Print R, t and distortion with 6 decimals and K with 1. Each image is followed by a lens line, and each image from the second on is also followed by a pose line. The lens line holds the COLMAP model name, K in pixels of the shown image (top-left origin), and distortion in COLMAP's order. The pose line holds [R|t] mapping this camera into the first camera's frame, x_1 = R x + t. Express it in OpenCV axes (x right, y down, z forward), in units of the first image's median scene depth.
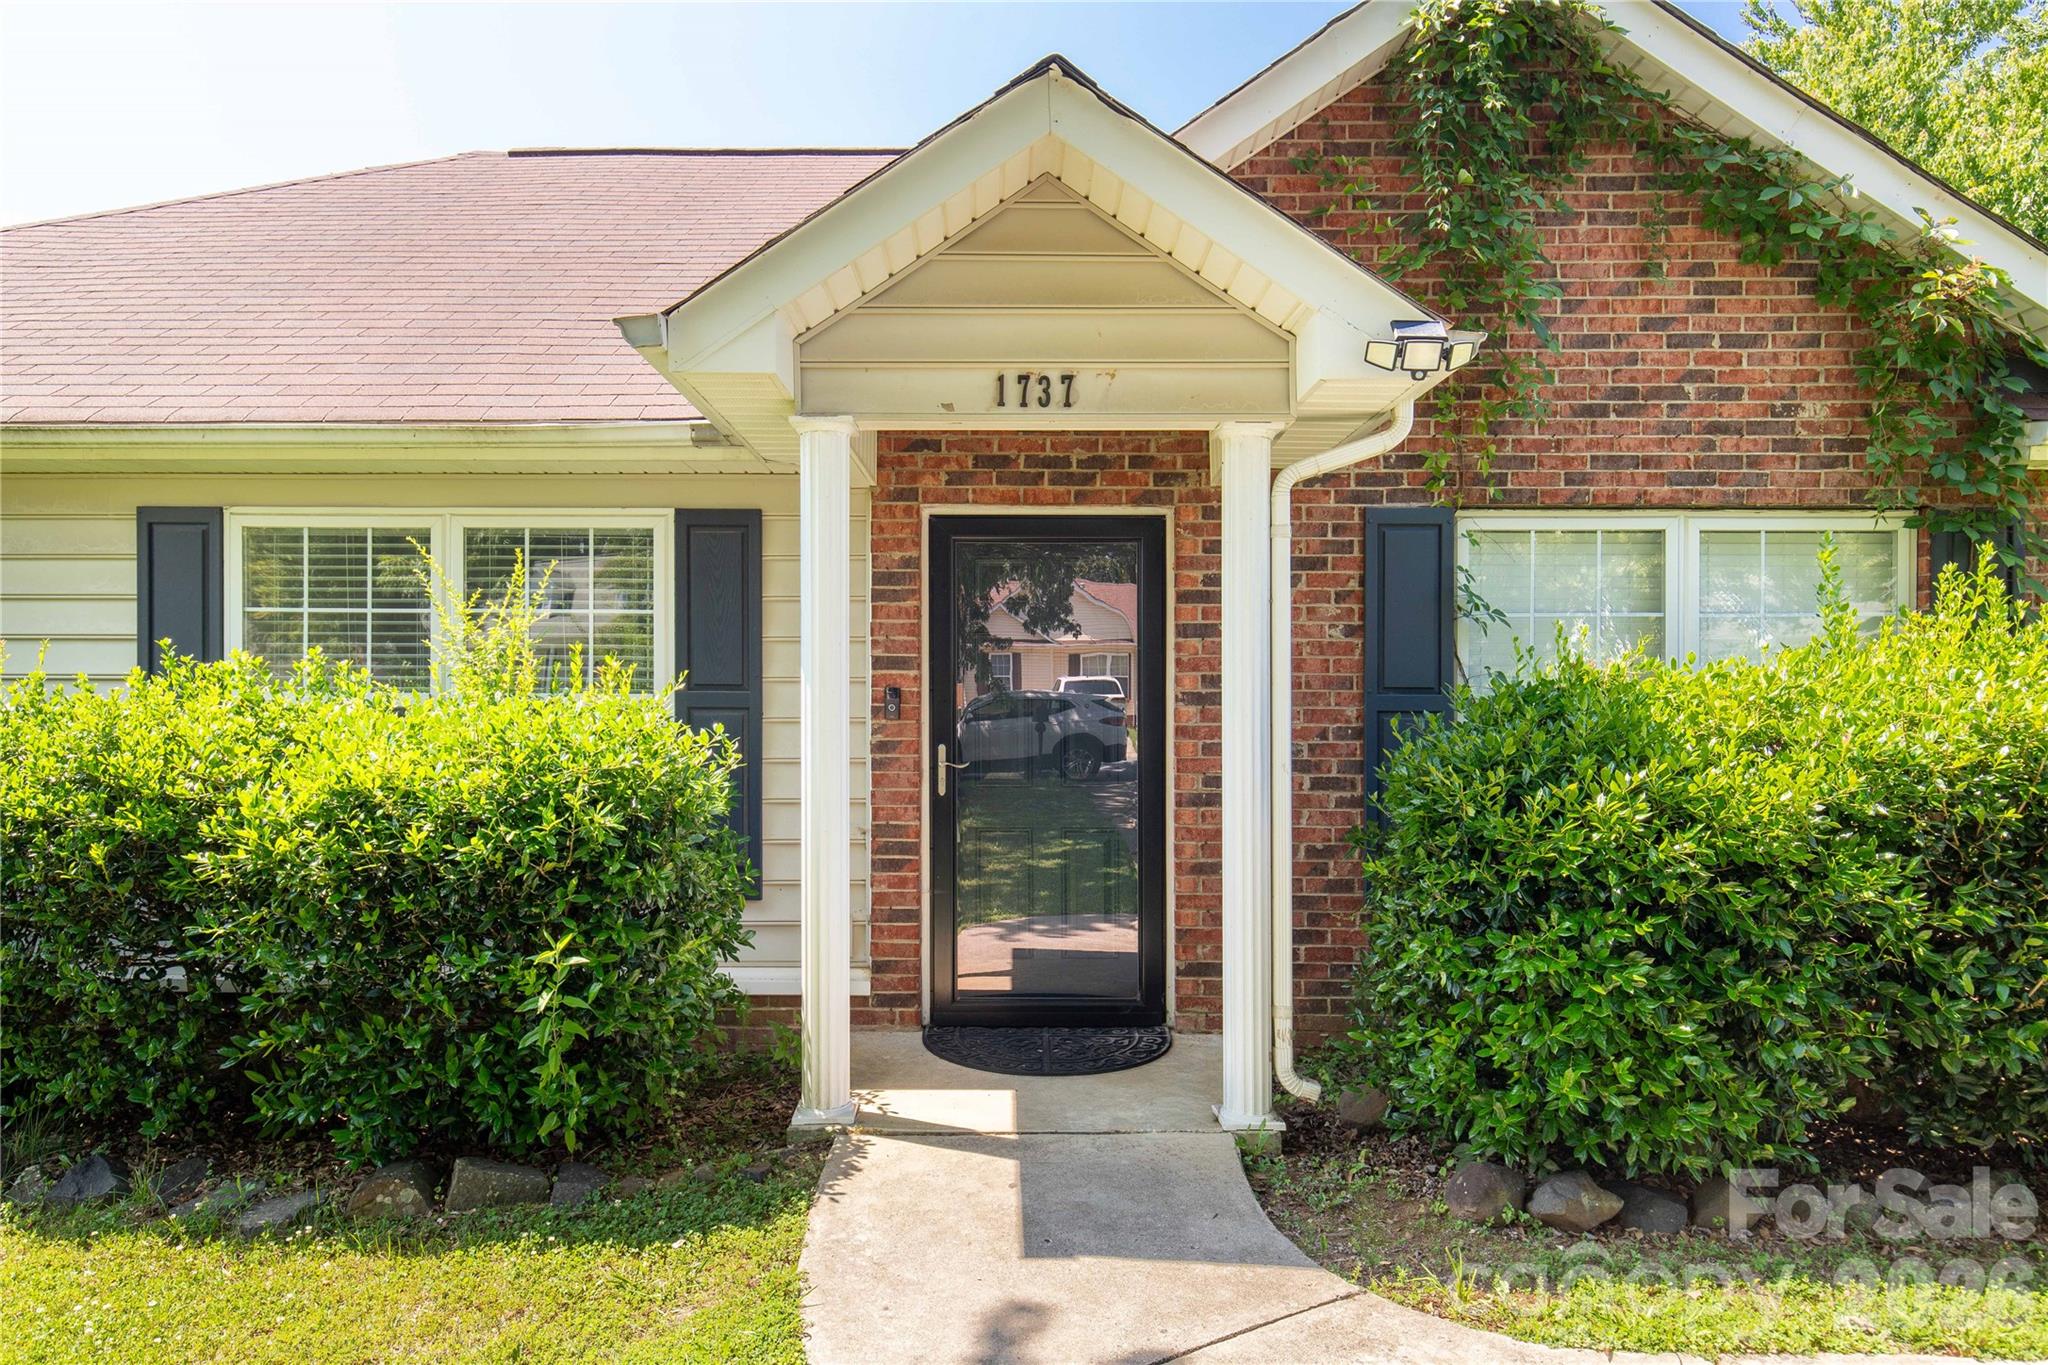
lens RADIAL K [[1331.4, 0, 1024.0], [0, 1331.4, 682.5], [0, 0, 1]] dist [0.006745, 0.001657]
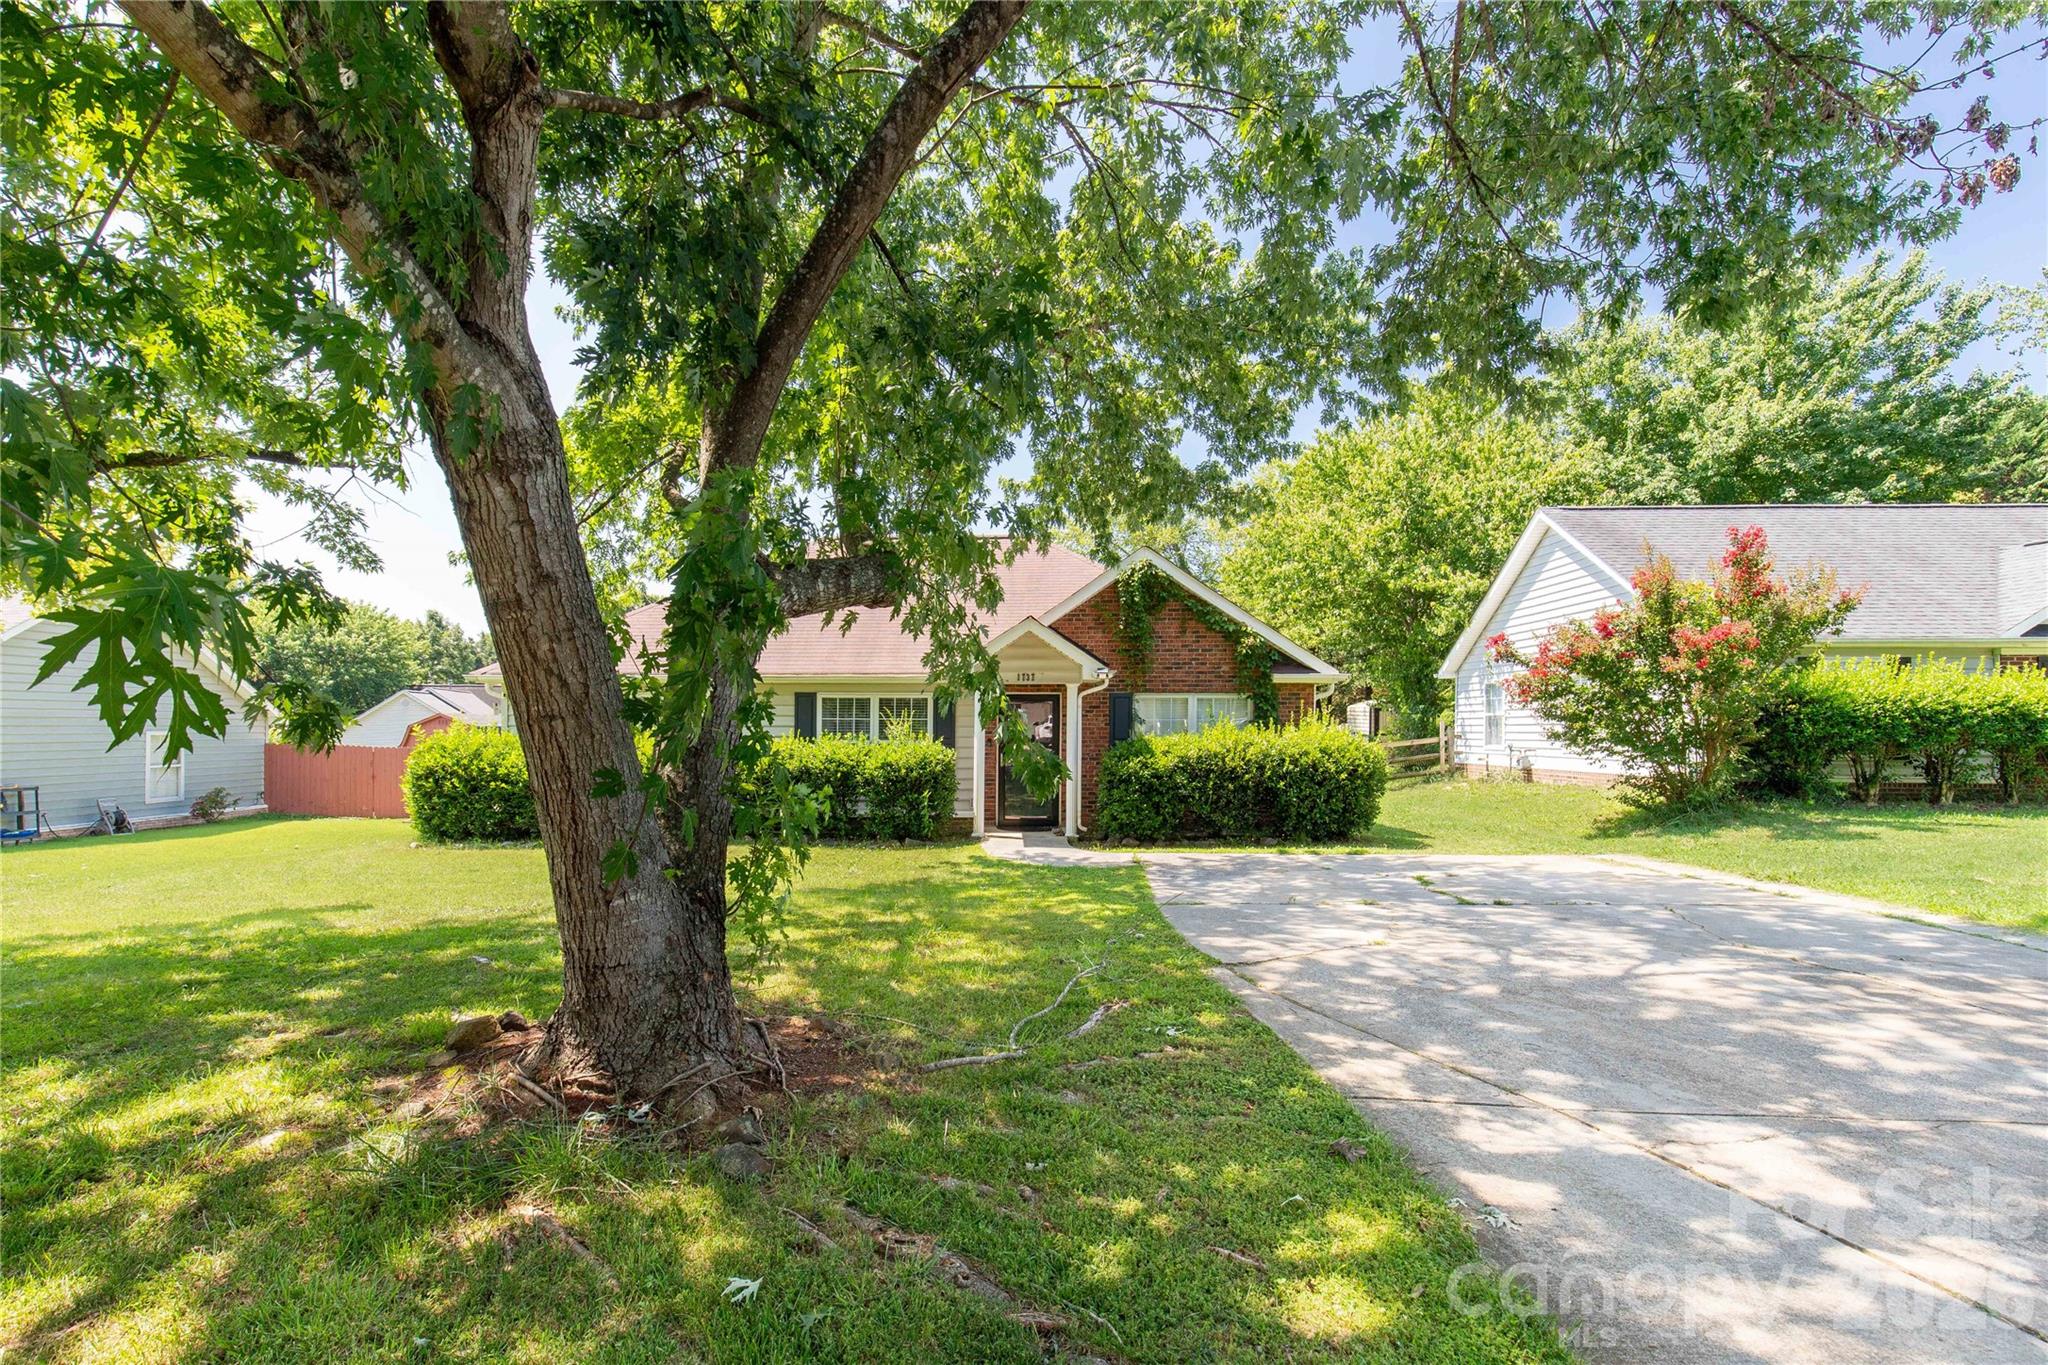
lens RADIAL K [[952.2, 0, 1013.7], [0, 952.2, 713.1], [0, 0, 1]] dist [0.010812, -0.000038]
pose [[0.999817, -0.000234, -0.019110, 0.030183], [0.000237, 1.000000, 0.000152, -0.086843], [0.019110, -0.000157, 0.999817, -2.143297]]
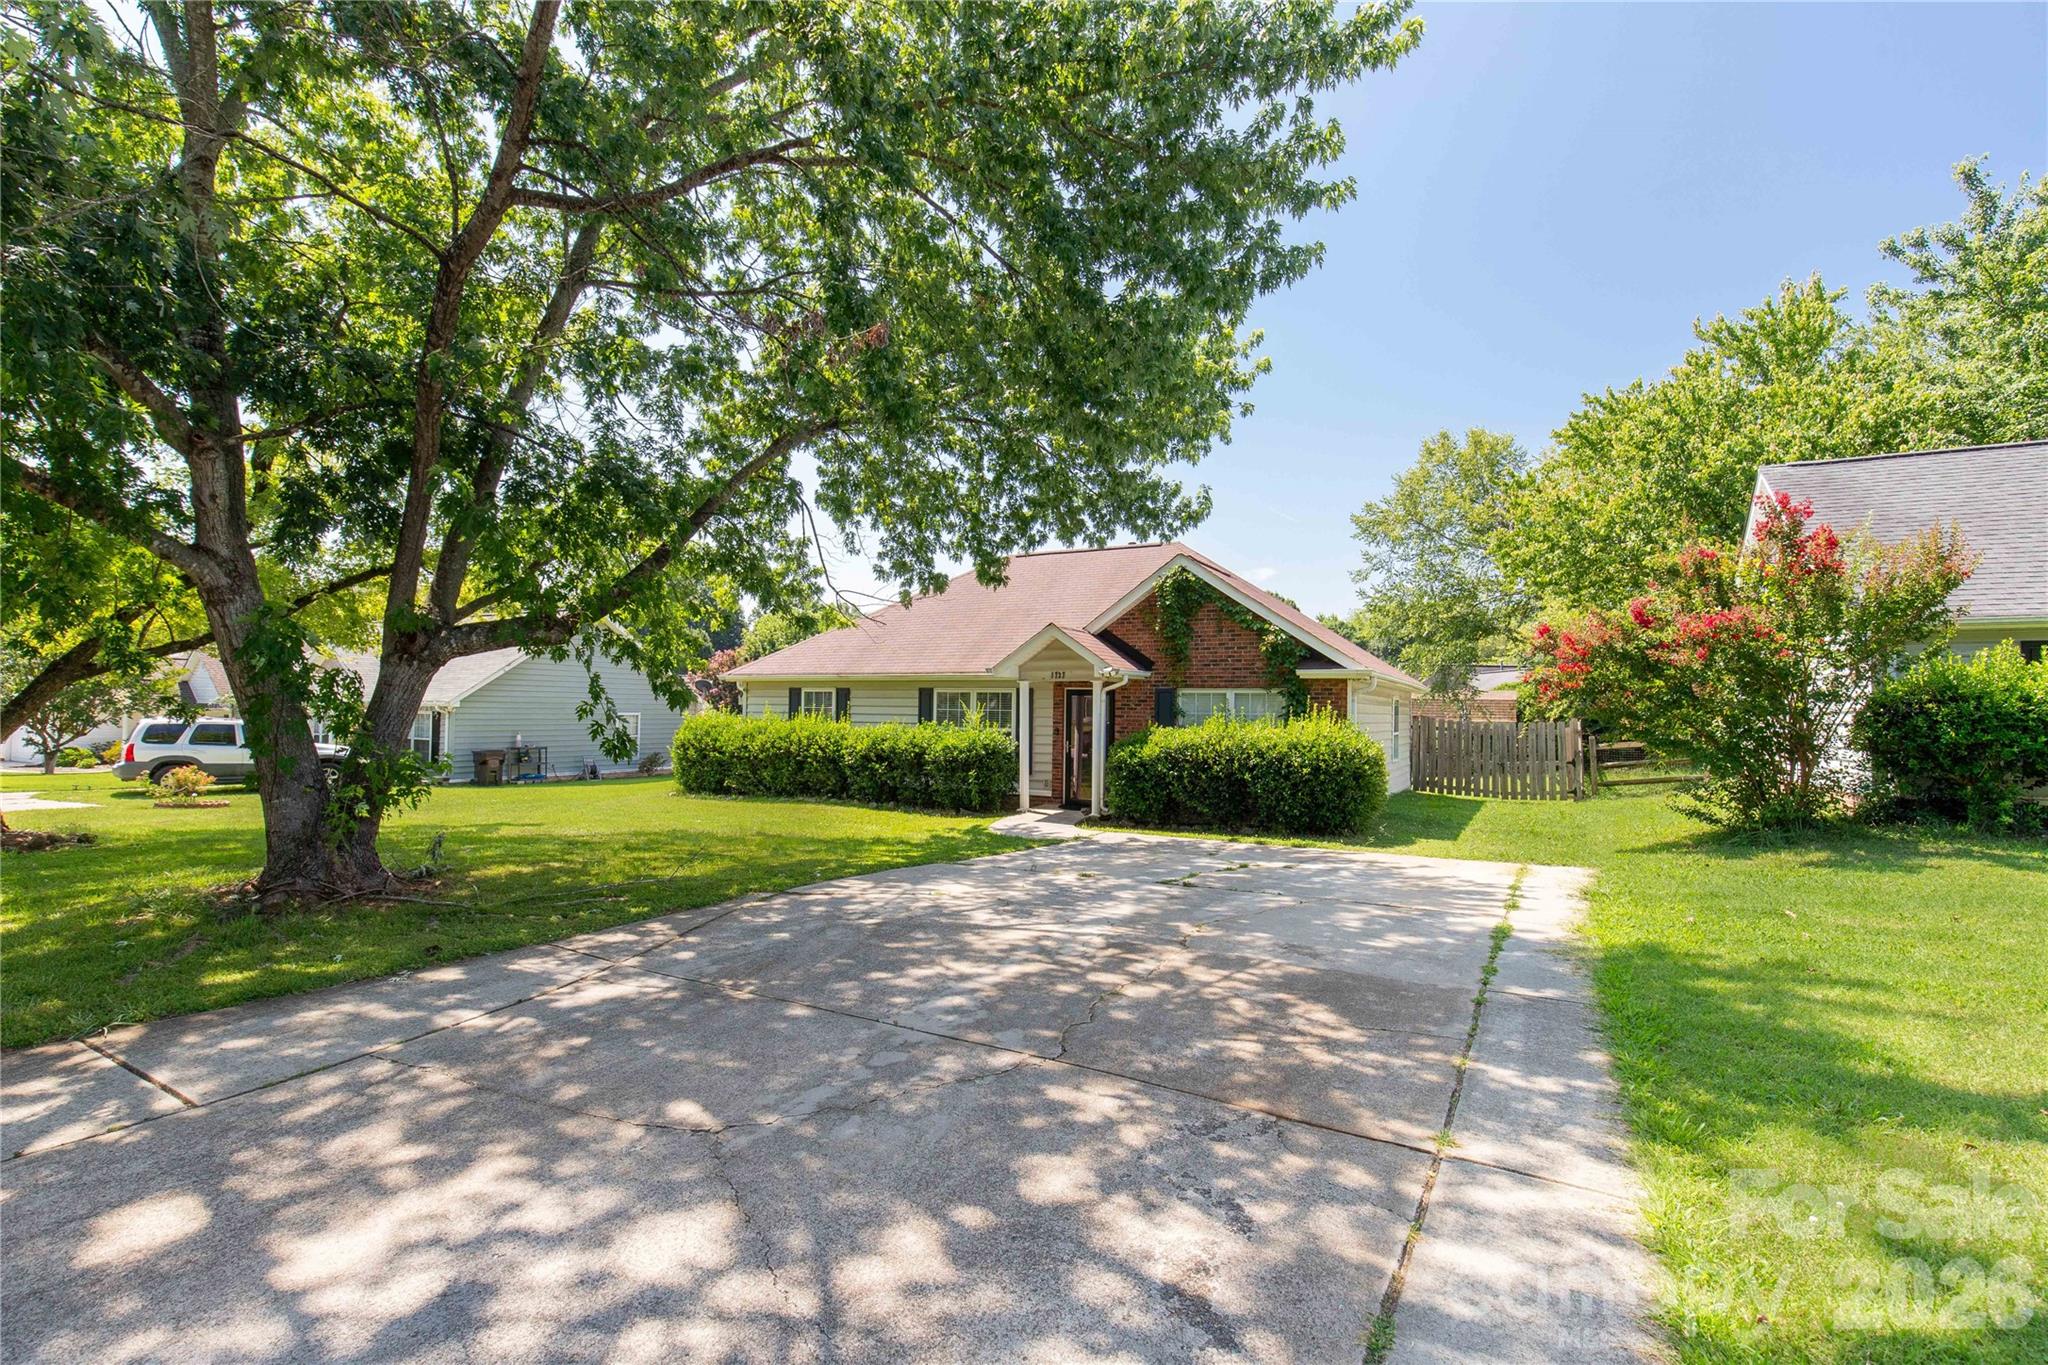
lens RADIAL K [[927.6, 0, 1030.7], [0, 927.6, 700.8], [0, 0, 1]] dist [0.000233, -0.000072]
pose [[0.886779, 0.004872, -0.462168, 1.519903], [-0.004743, 0.999988, 0.001441, -0.111283], [0.462170, 0.000914, 0.886791, -2.178778]]
